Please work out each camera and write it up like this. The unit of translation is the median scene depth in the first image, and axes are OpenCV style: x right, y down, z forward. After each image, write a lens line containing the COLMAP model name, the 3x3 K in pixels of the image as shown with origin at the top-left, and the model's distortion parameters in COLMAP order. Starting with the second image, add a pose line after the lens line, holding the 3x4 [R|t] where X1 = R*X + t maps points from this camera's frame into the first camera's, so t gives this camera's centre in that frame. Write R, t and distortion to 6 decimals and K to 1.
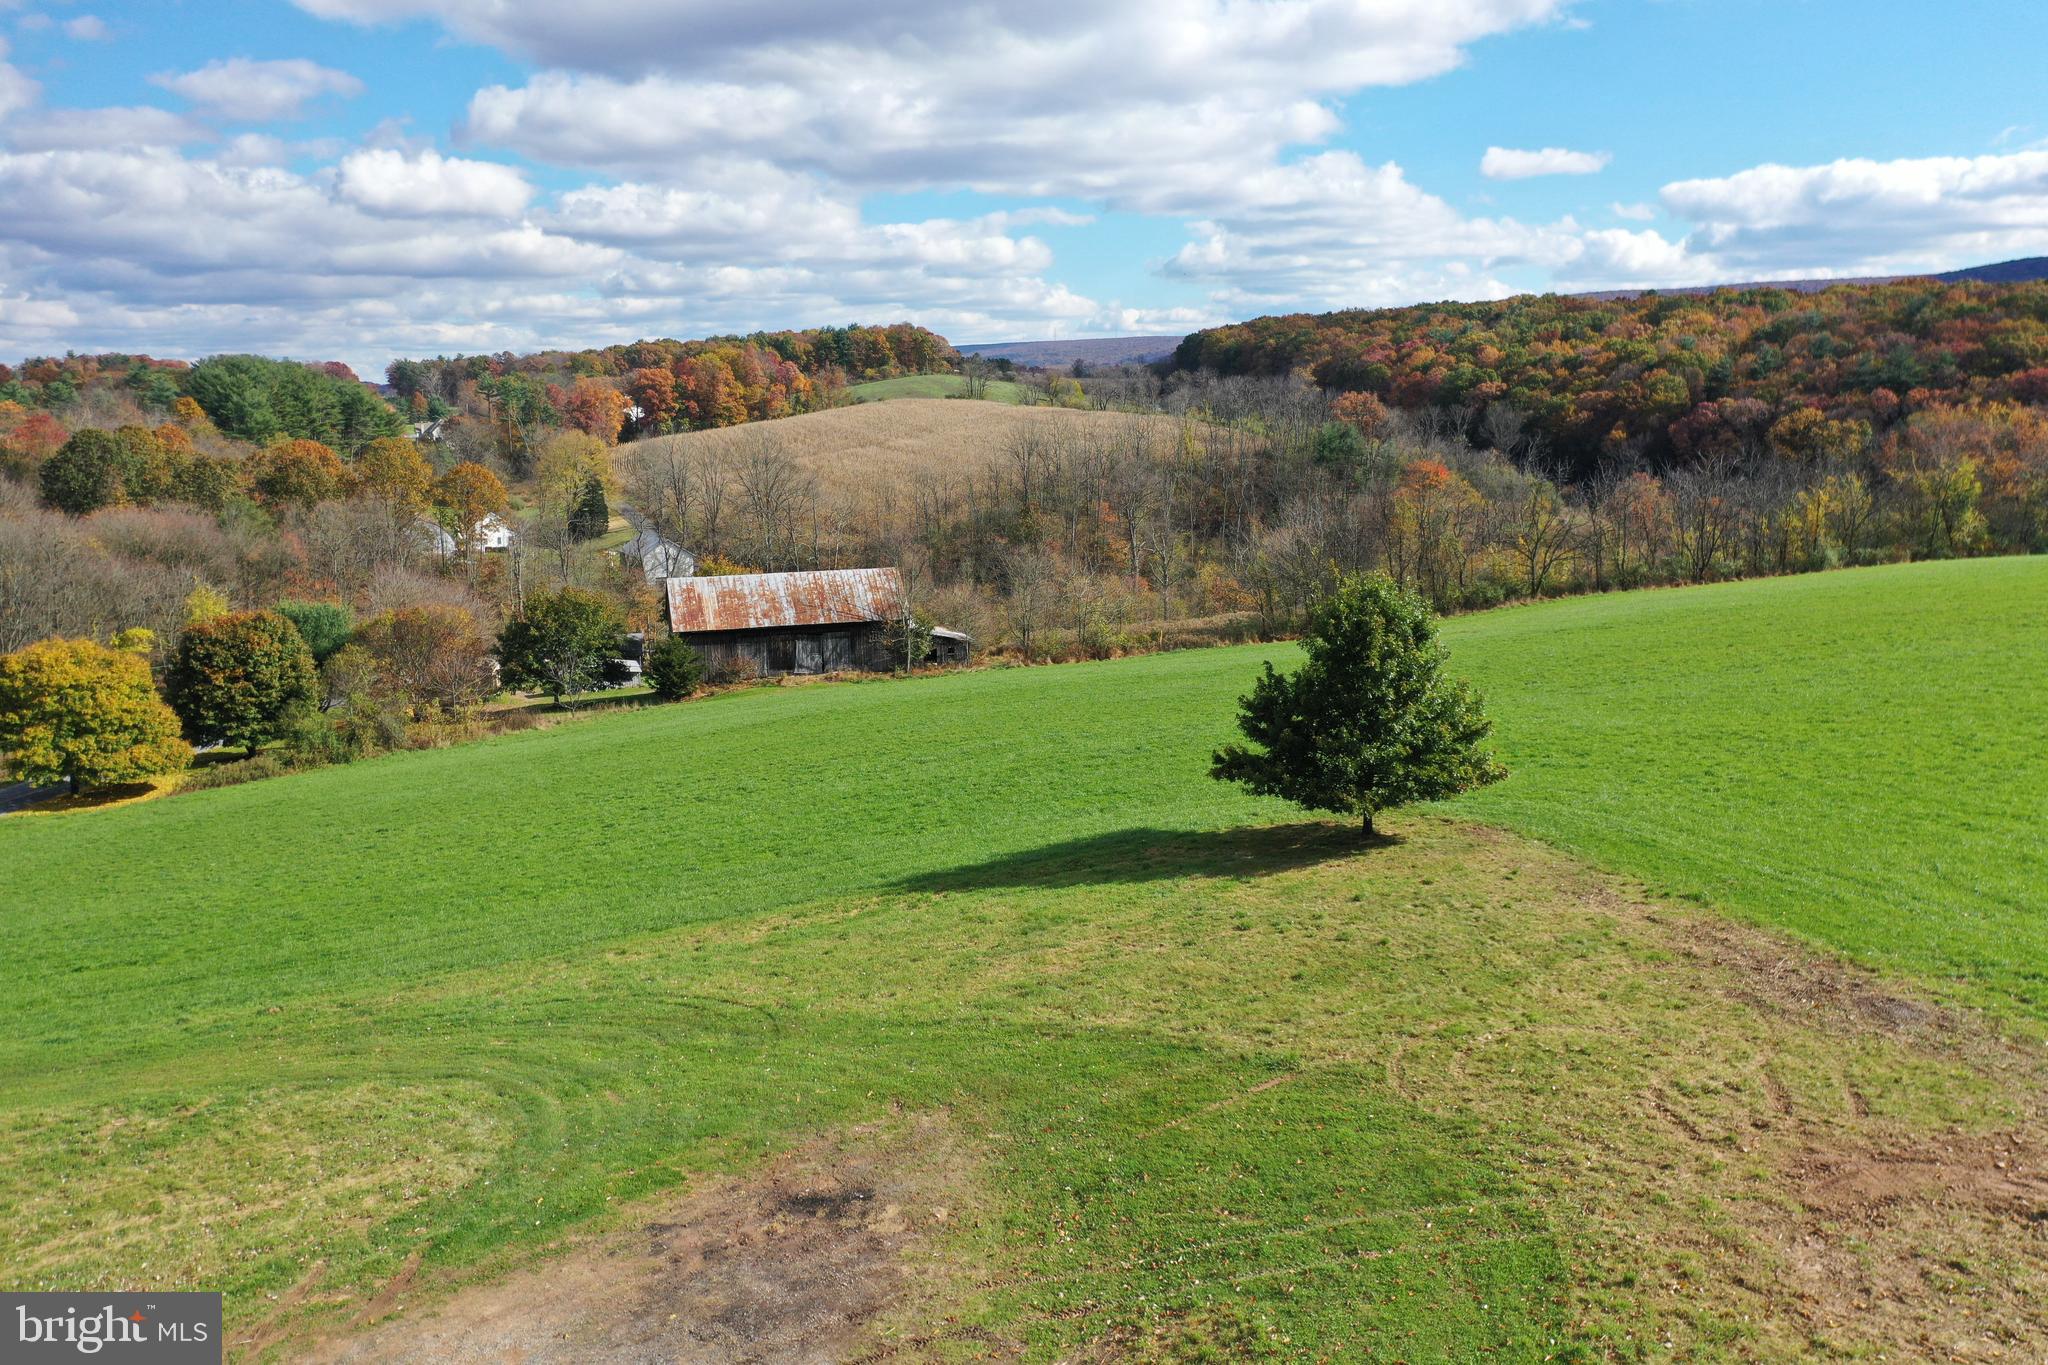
lens RADIAL K [[1610.0, 0, 1009.2], [0, 1610.0, 686.0], [0, 0, 1]] dist [-0.009512, 0.000879]
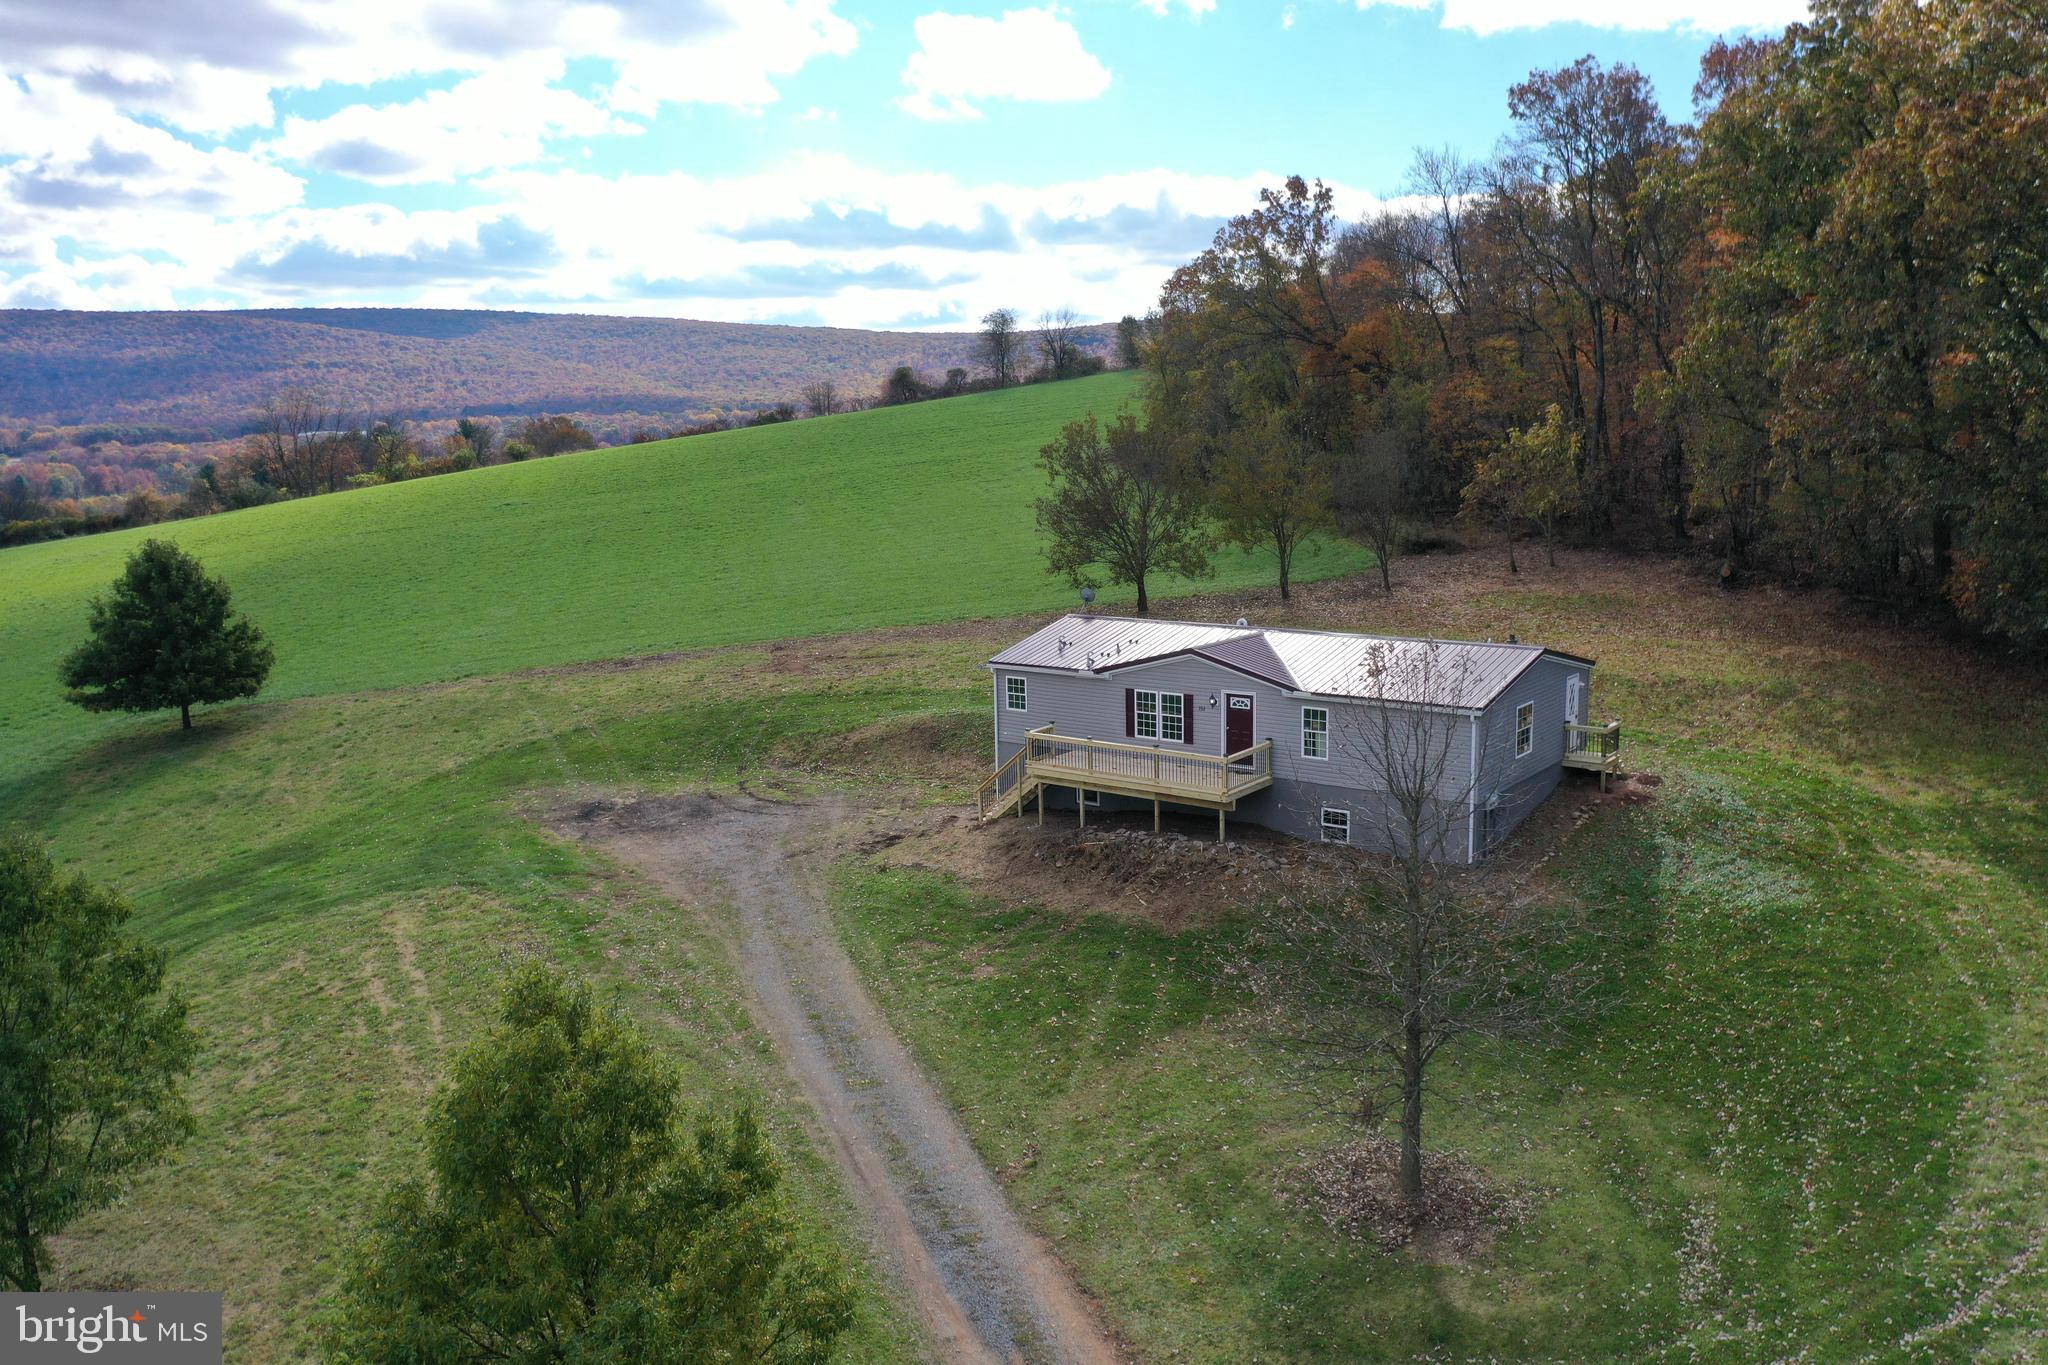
lens RADIAL K [[1610.0, 0, 1009.2], [0, 1610.0, 686.0], [0, 0, 1]] dist [-0.009512, 0.000879]
pose [[0.027266, -0.147993, 0.988613, -0.402930], [0.205256, 0.968736, 0.139356, 0.003332], [-0.978329, 0.199119, 0.056790, 0.080042]]
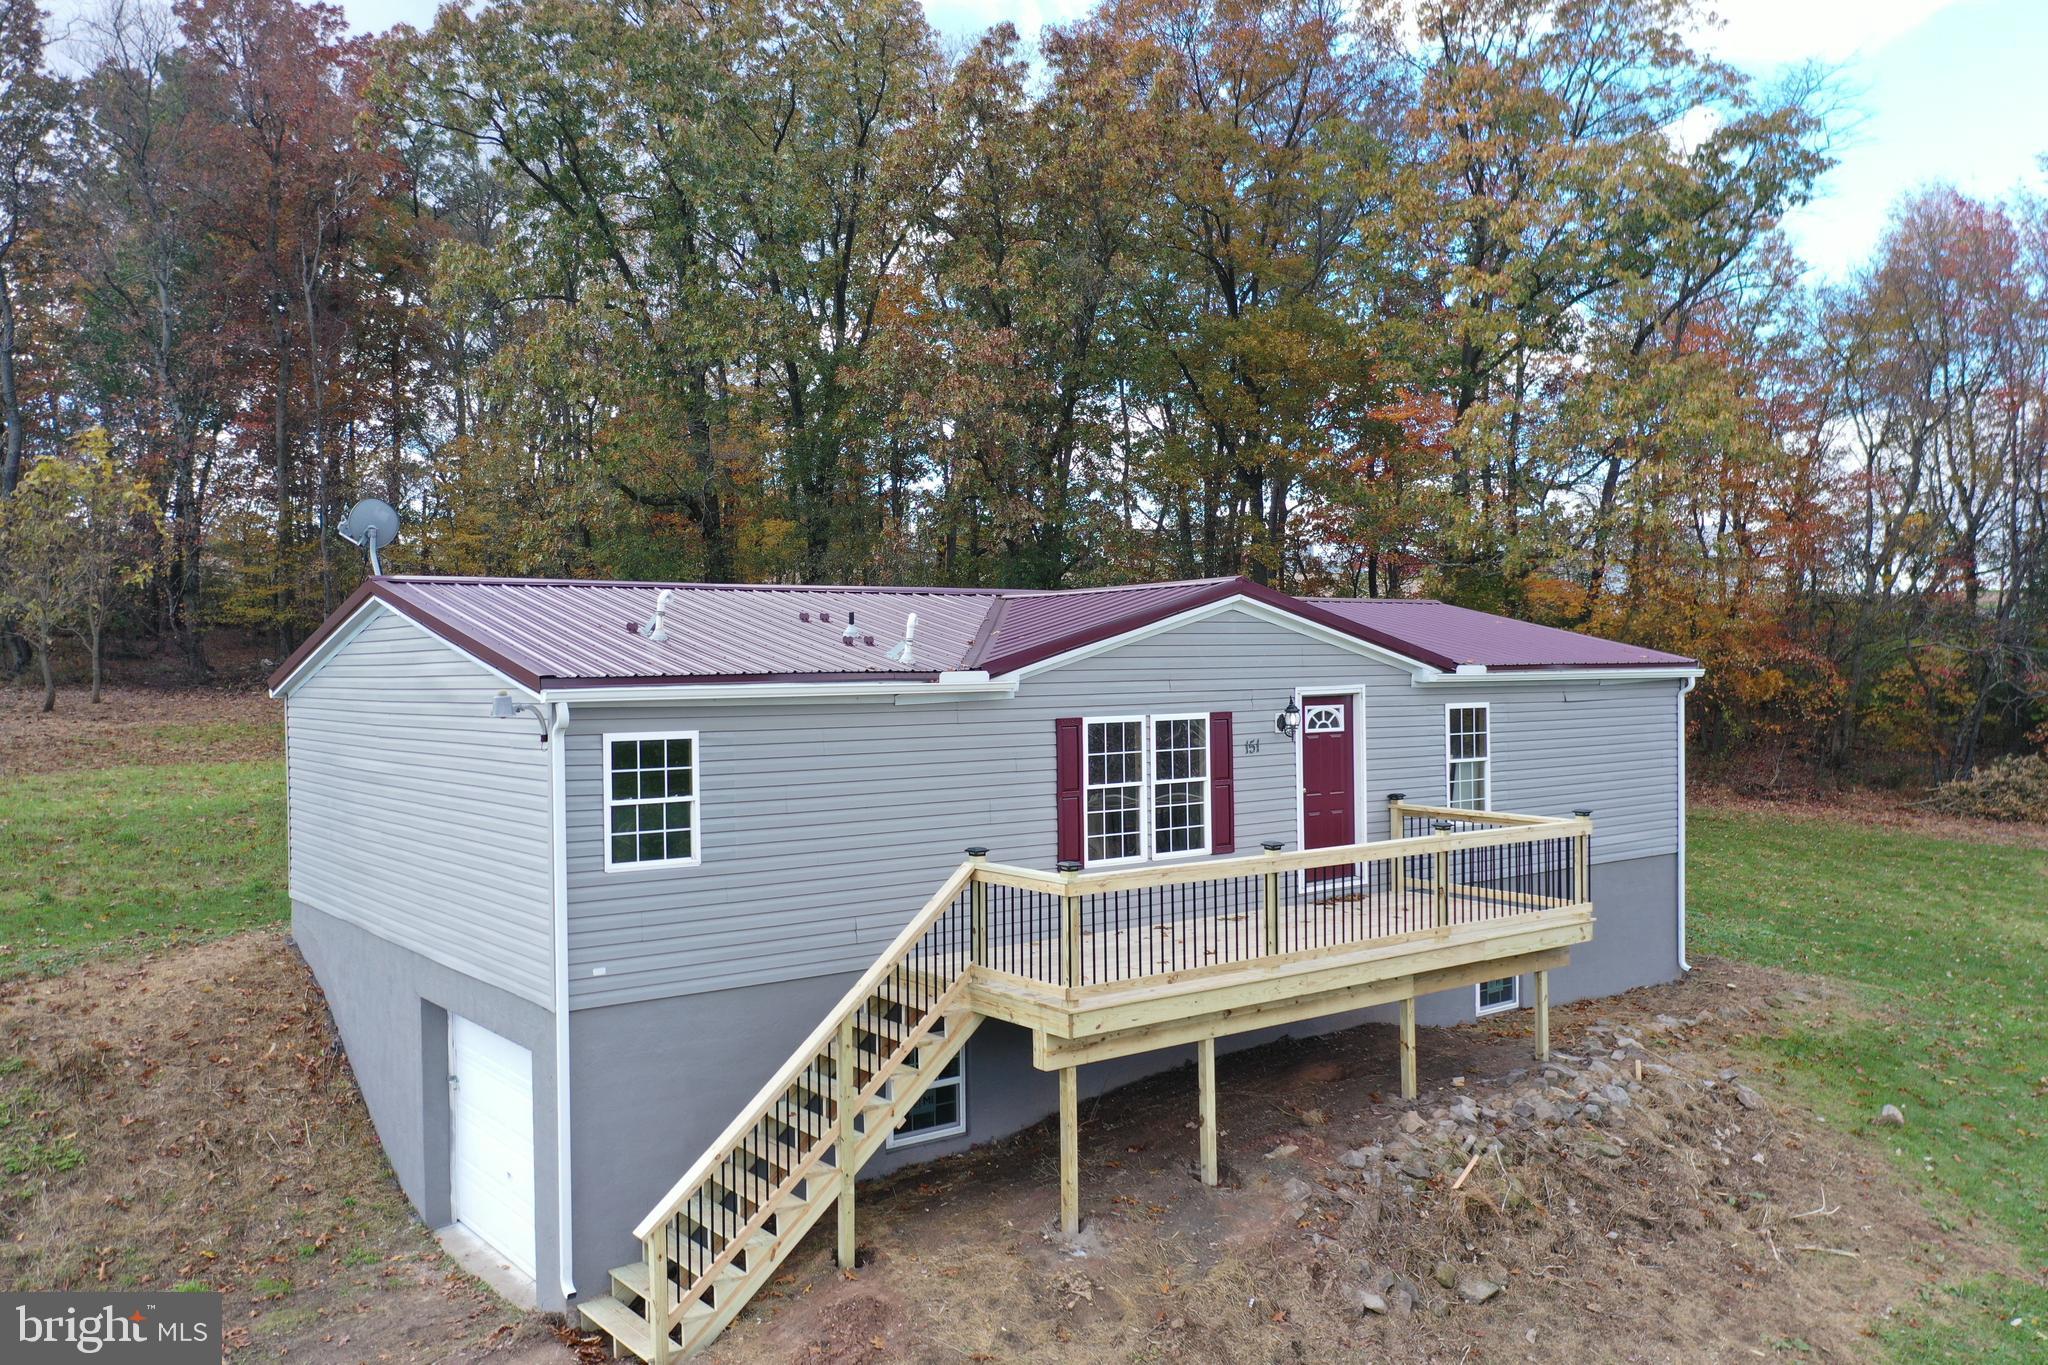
lens RADIAL K [[1610.0, 0, 1009.2], [0, 1610.0, 686.0], [0, 0, 1]] dist [-0.009512, 0.000879]
pose [[-0.957053, 0.029009, 0.288458, -0.102373], [0.083968, 0.980071, 0.180029, 0.033472], [-0.277487, 0.196518, -0.940416, 0.175376]]
